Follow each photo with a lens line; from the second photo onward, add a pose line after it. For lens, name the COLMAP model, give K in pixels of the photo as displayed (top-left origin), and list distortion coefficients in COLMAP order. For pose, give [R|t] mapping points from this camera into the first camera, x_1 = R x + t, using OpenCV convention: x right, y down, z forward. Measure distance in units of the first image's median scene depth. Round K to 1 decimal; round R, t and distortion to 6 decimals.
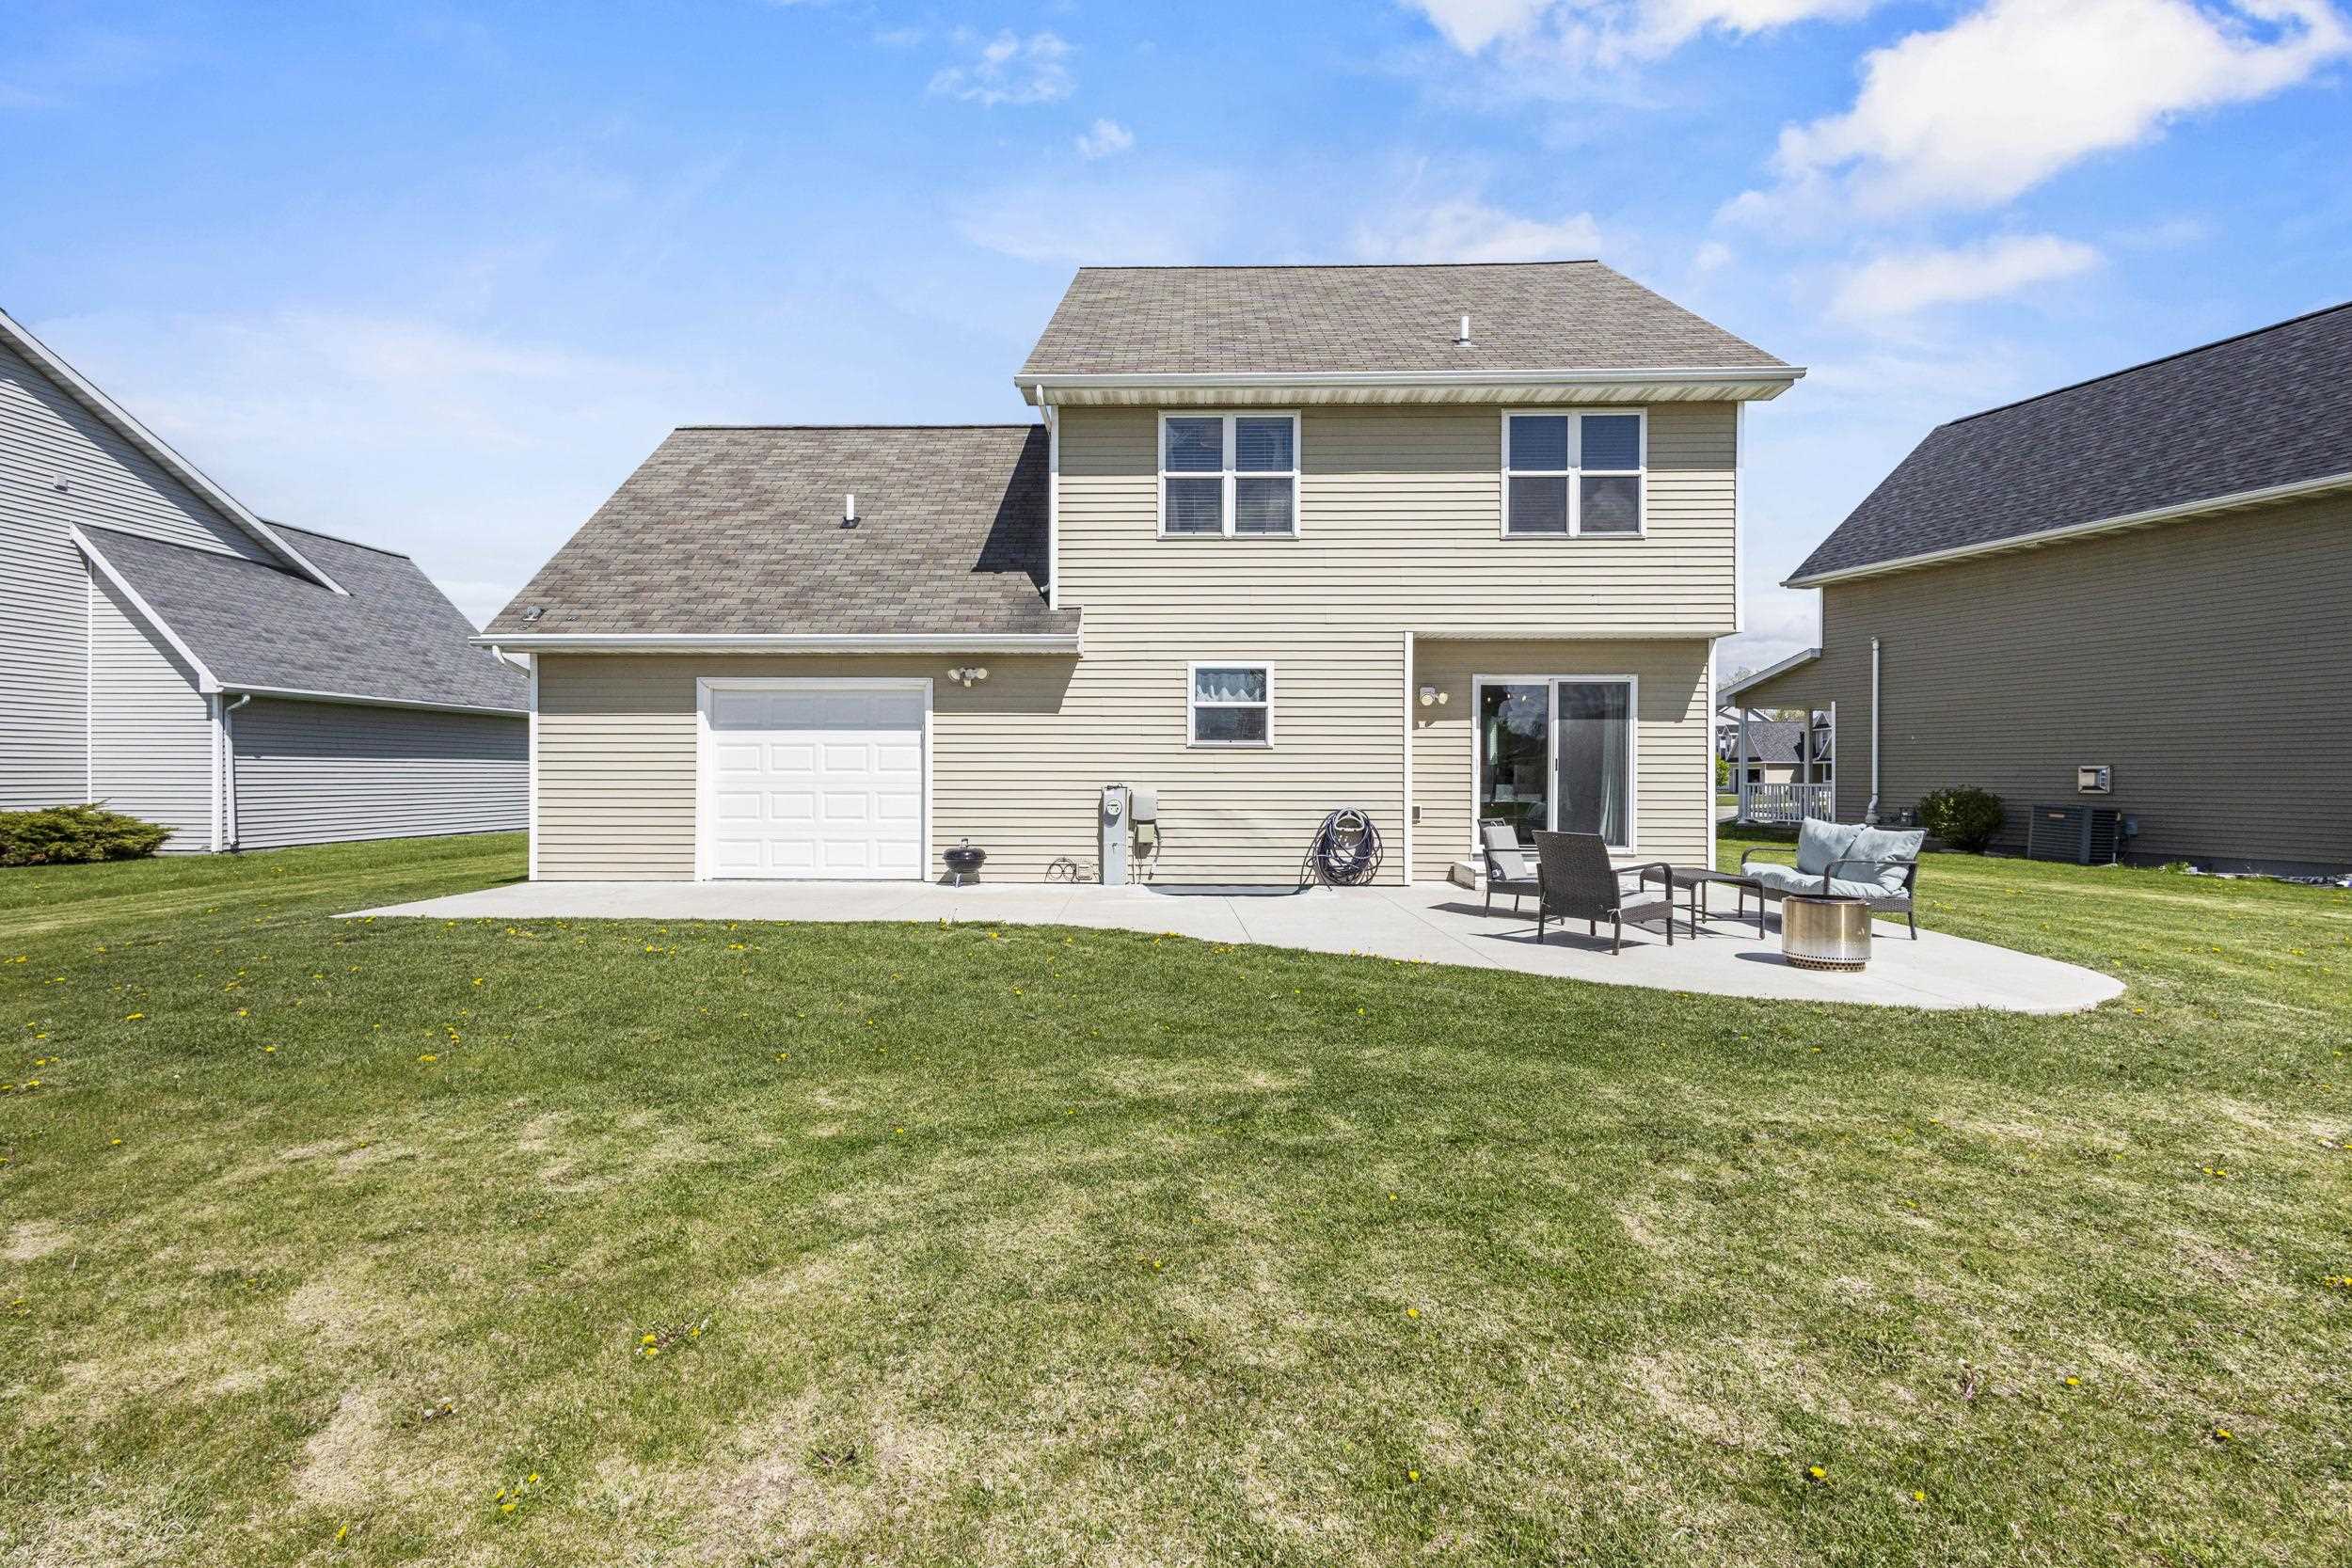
lens RADIAL K [[1082.3, 0, 1153.8], [0, 1082.3, 768.2], [0, 0, 1]] dist [0.003265, 0.000012]
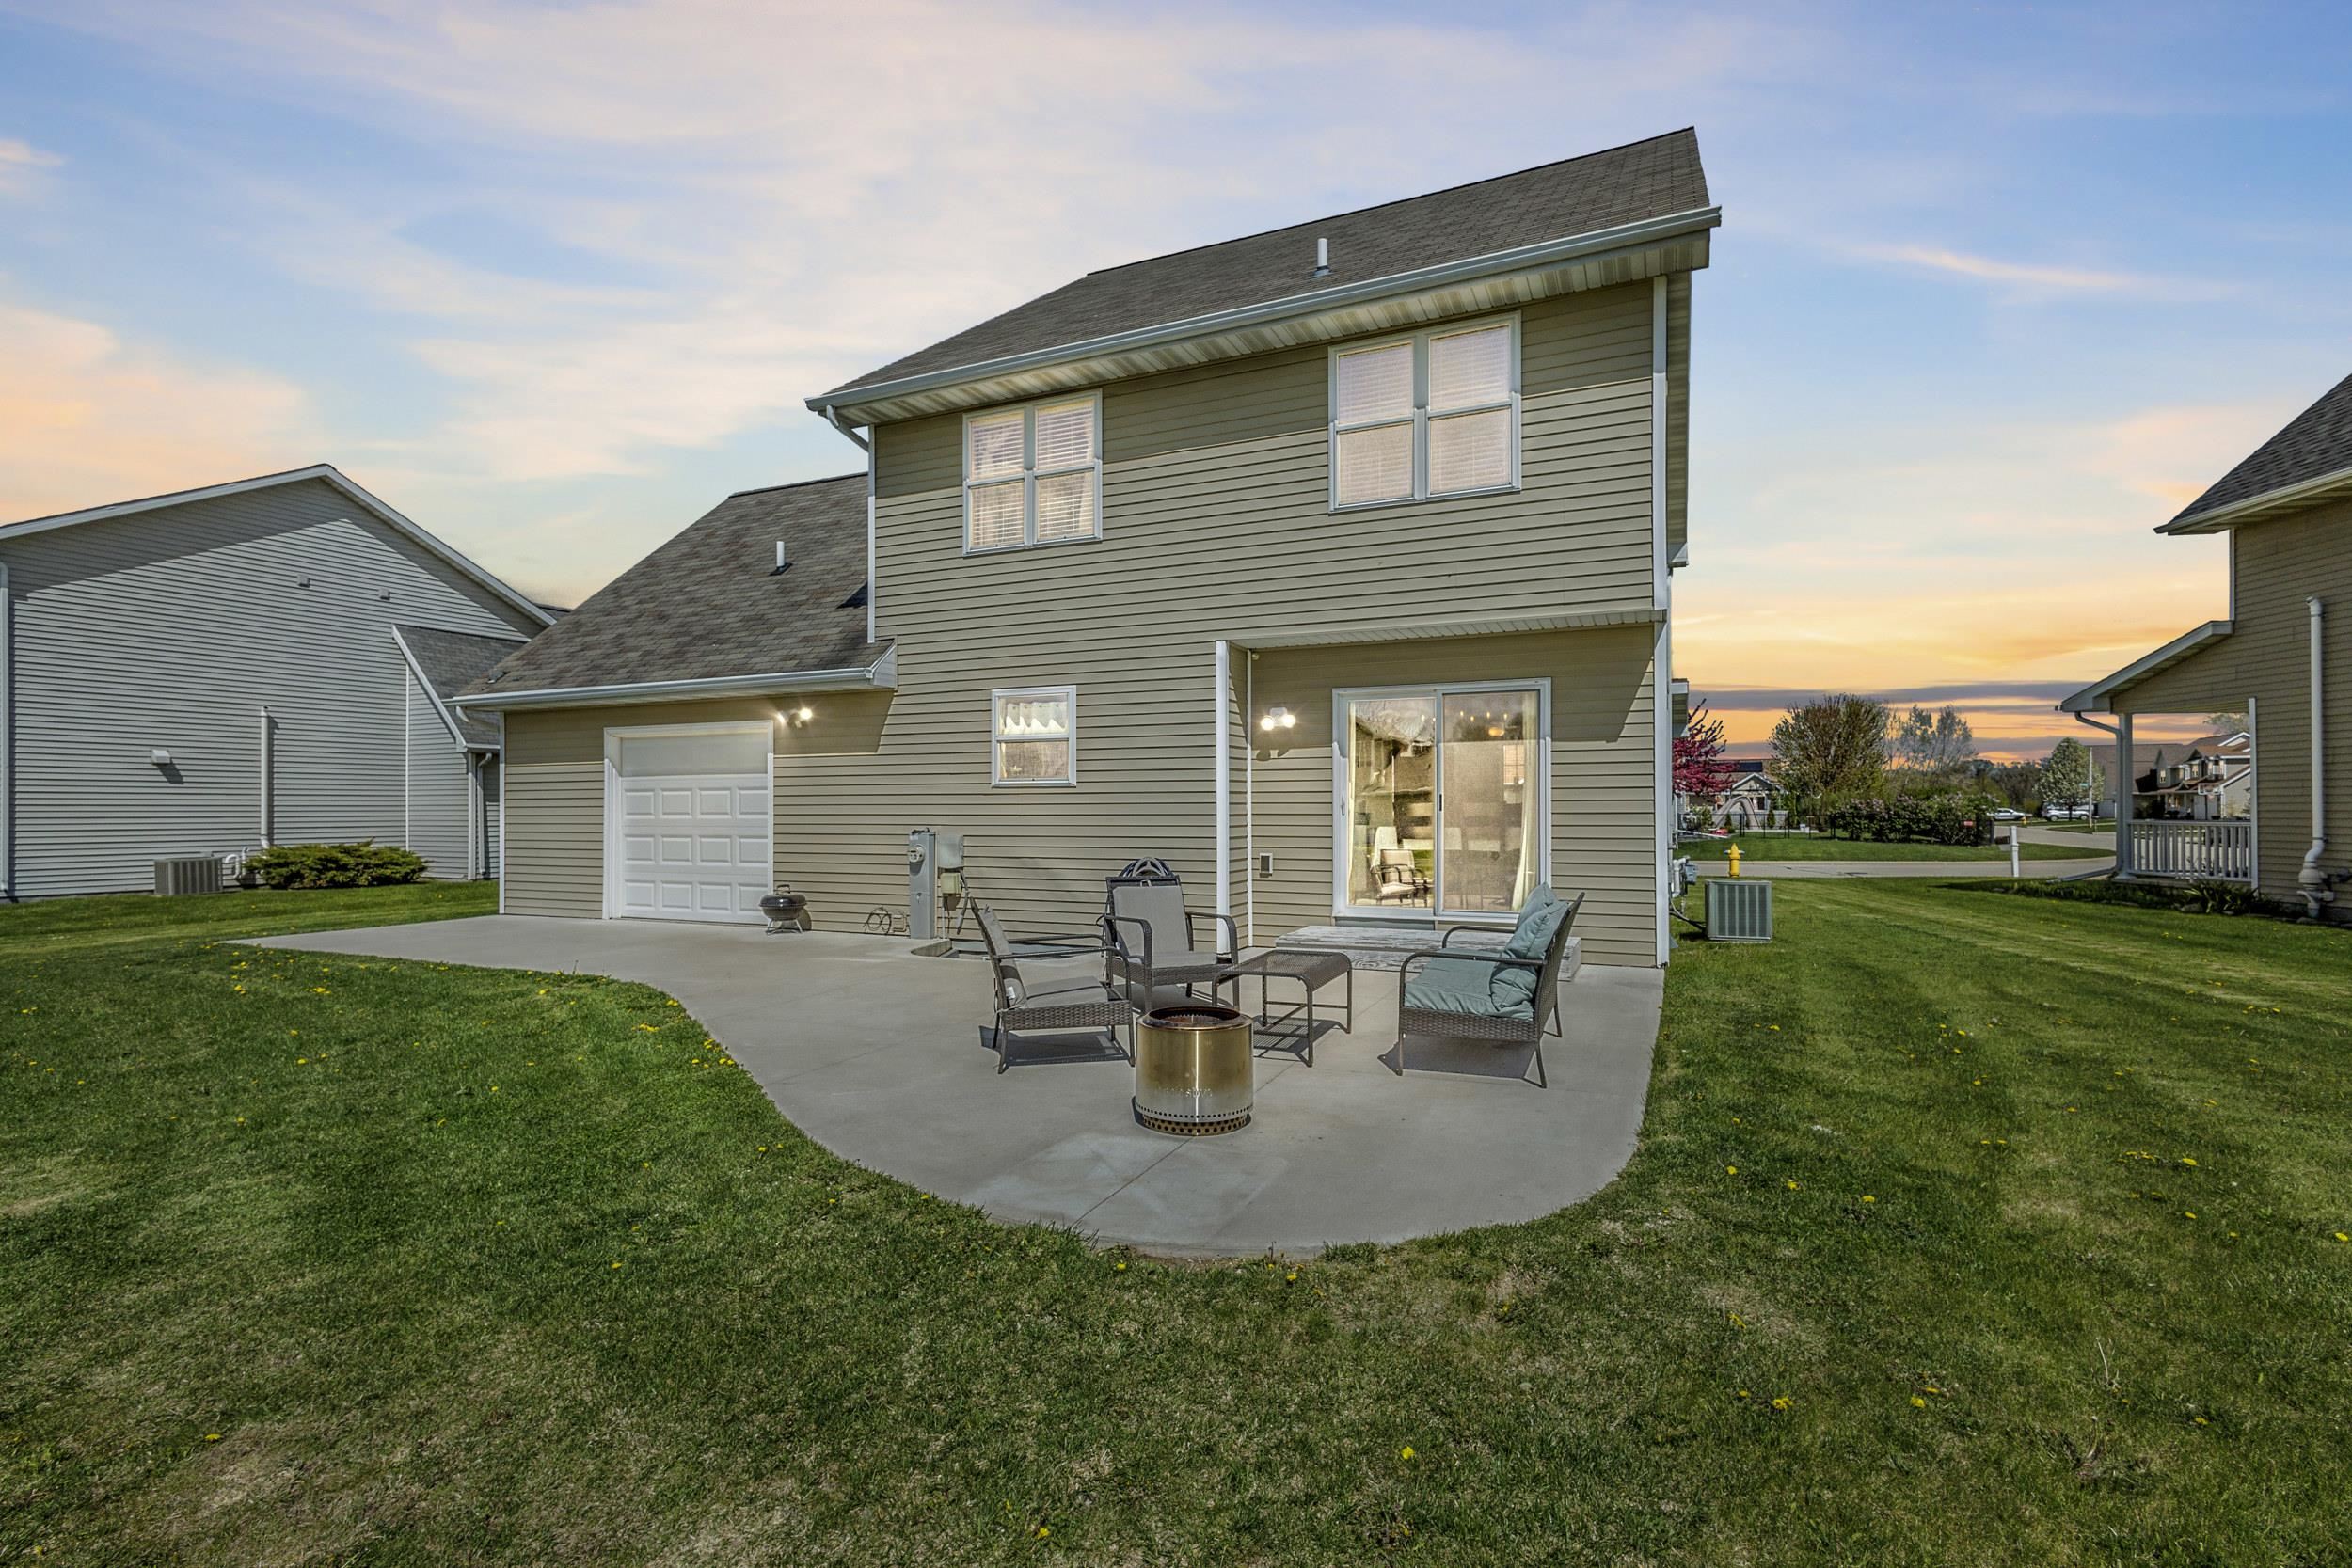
lens RADIAL K [[1082.3, 0, 1166.7], [0, 1082.3, 790.8], [0, 0, 1]] dist [0.003265, 0.000012]
pose [[0.921412, -0.012669, -0.388381, 0.498909], [0.008115, 0.999878, -0.013364, -0.002947], [0.388503, 0.009162, 0.921402, 0.233155]]
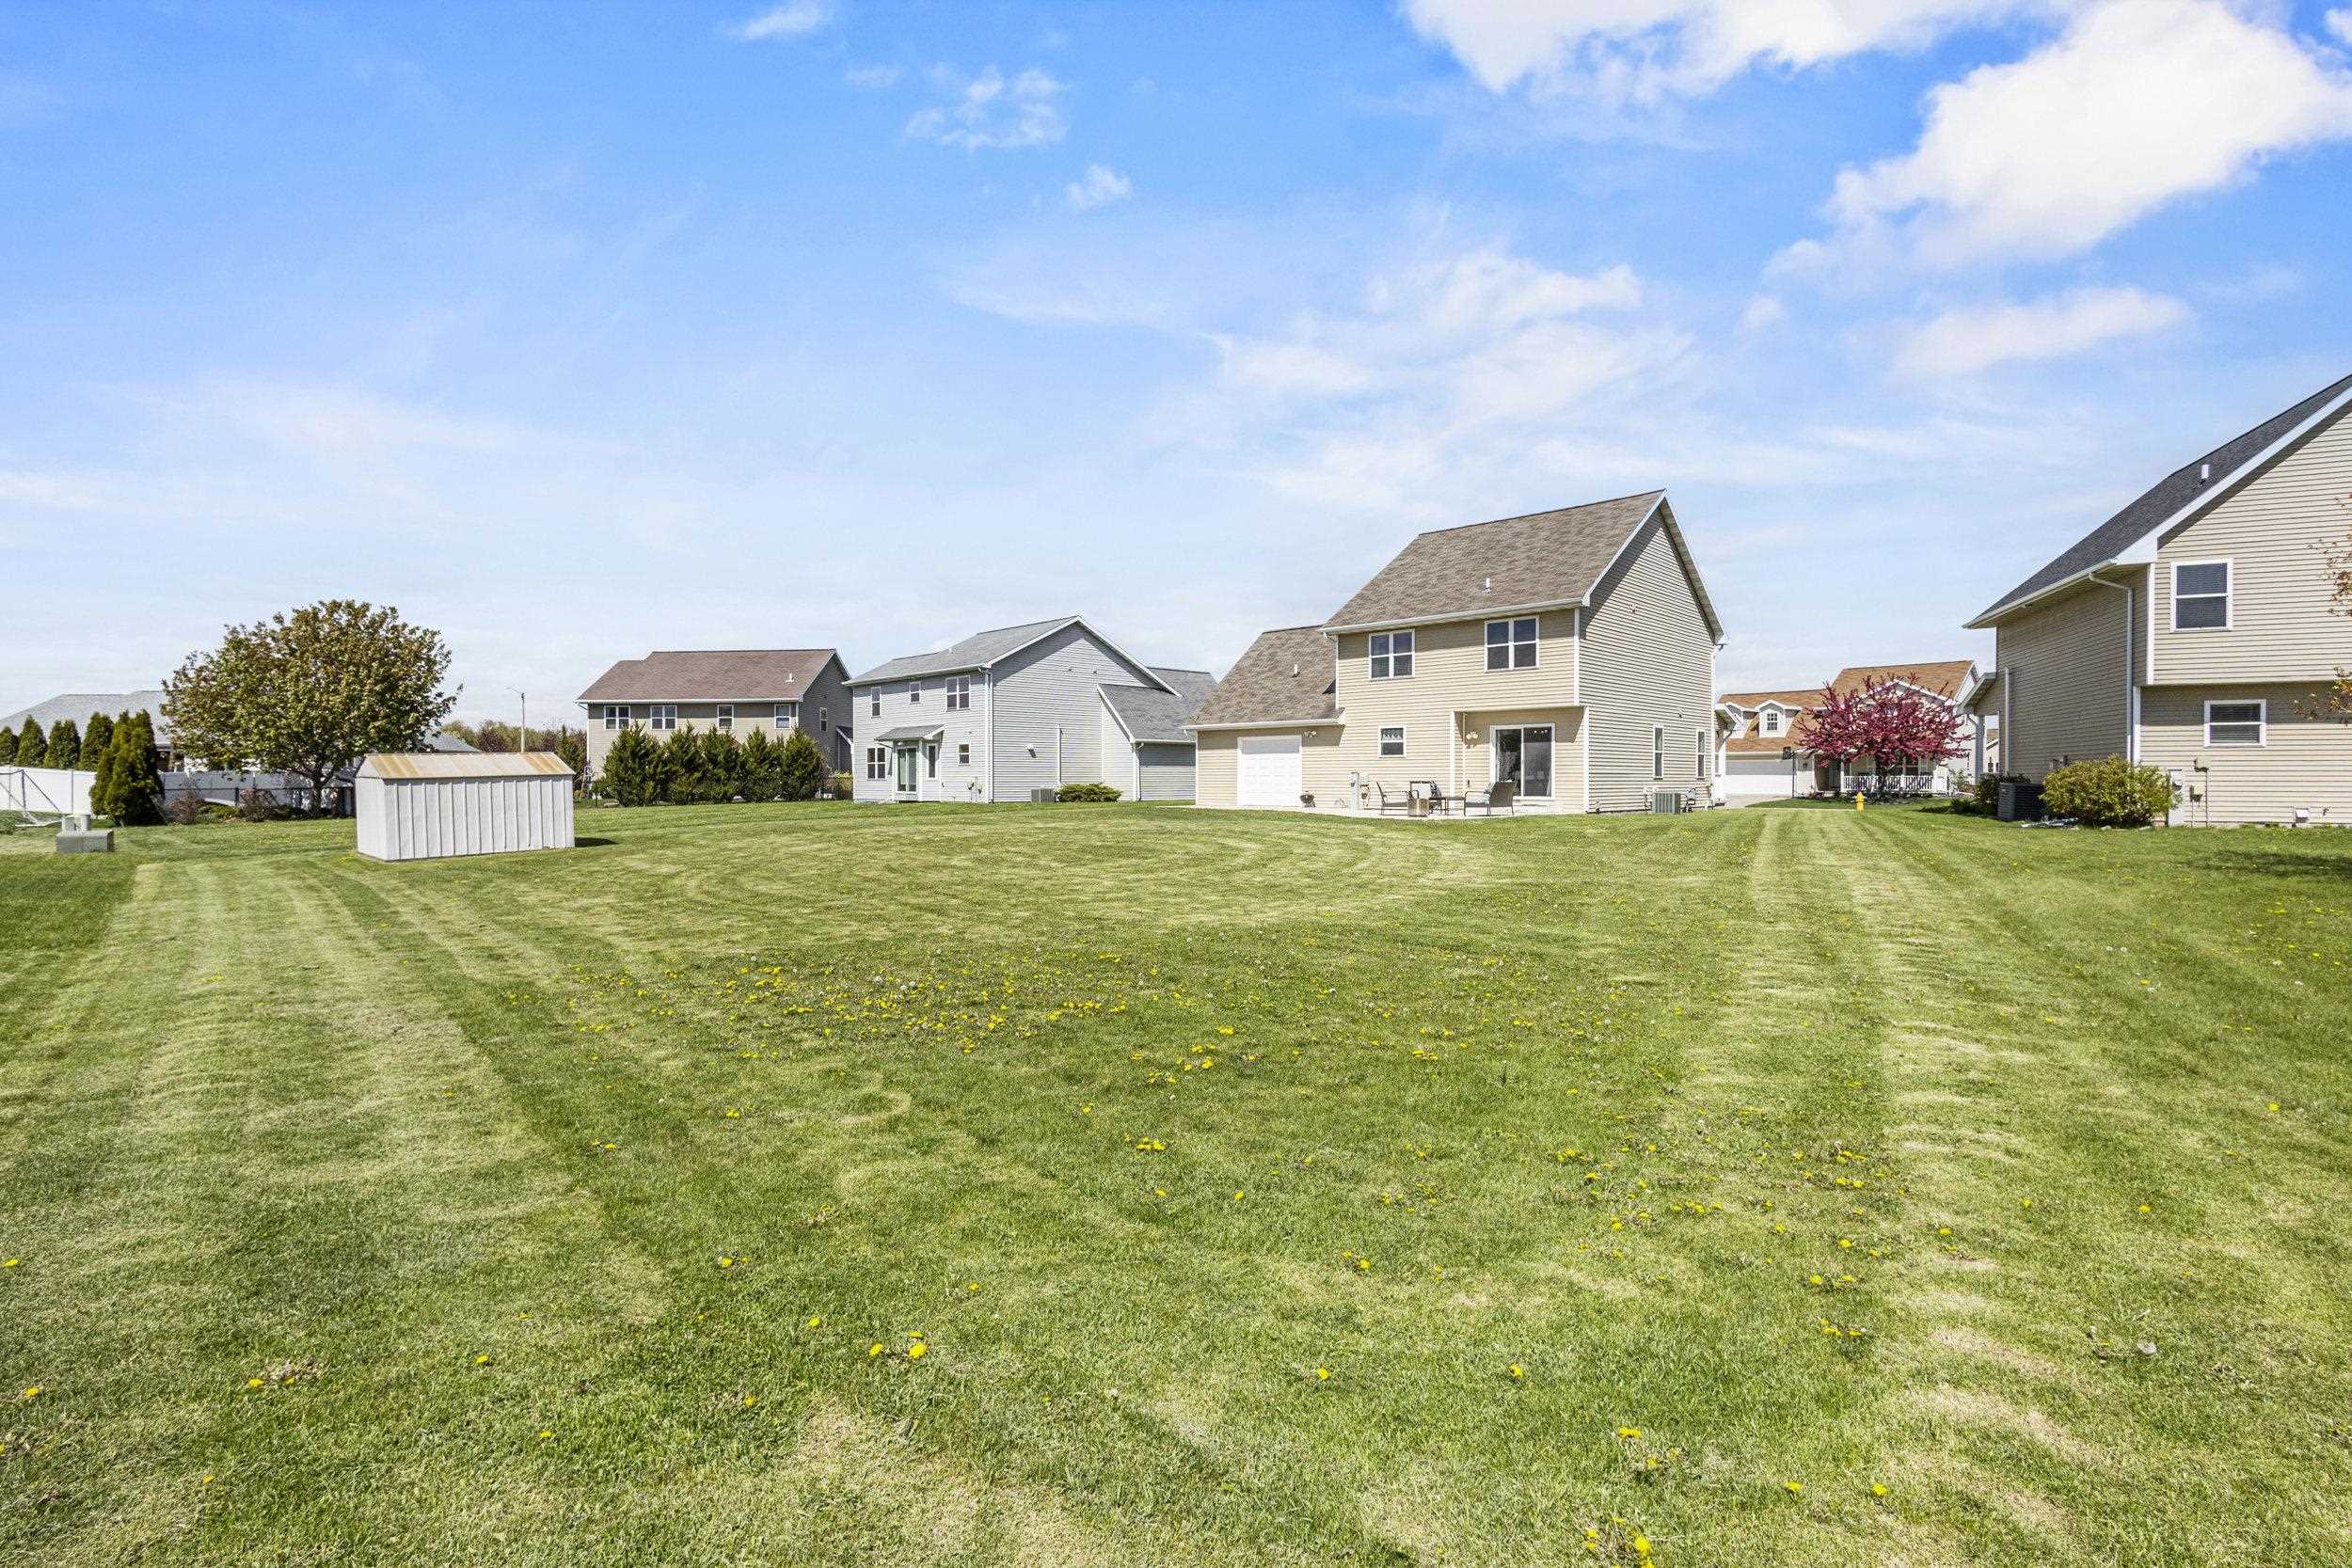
lens RADIAL K [[1082.3, 0, 1167.0], [0, 1082.3, 781.8], [0, 0, 1]] dist [0.003265, 0.000012]
pose [[0.737665, -0.003330, -0.675159, 1.433706], [0.007358, 0.999968, 0.003108, 0.028447], [0.675127, -0.007260, 0.737666, -1.316812]]
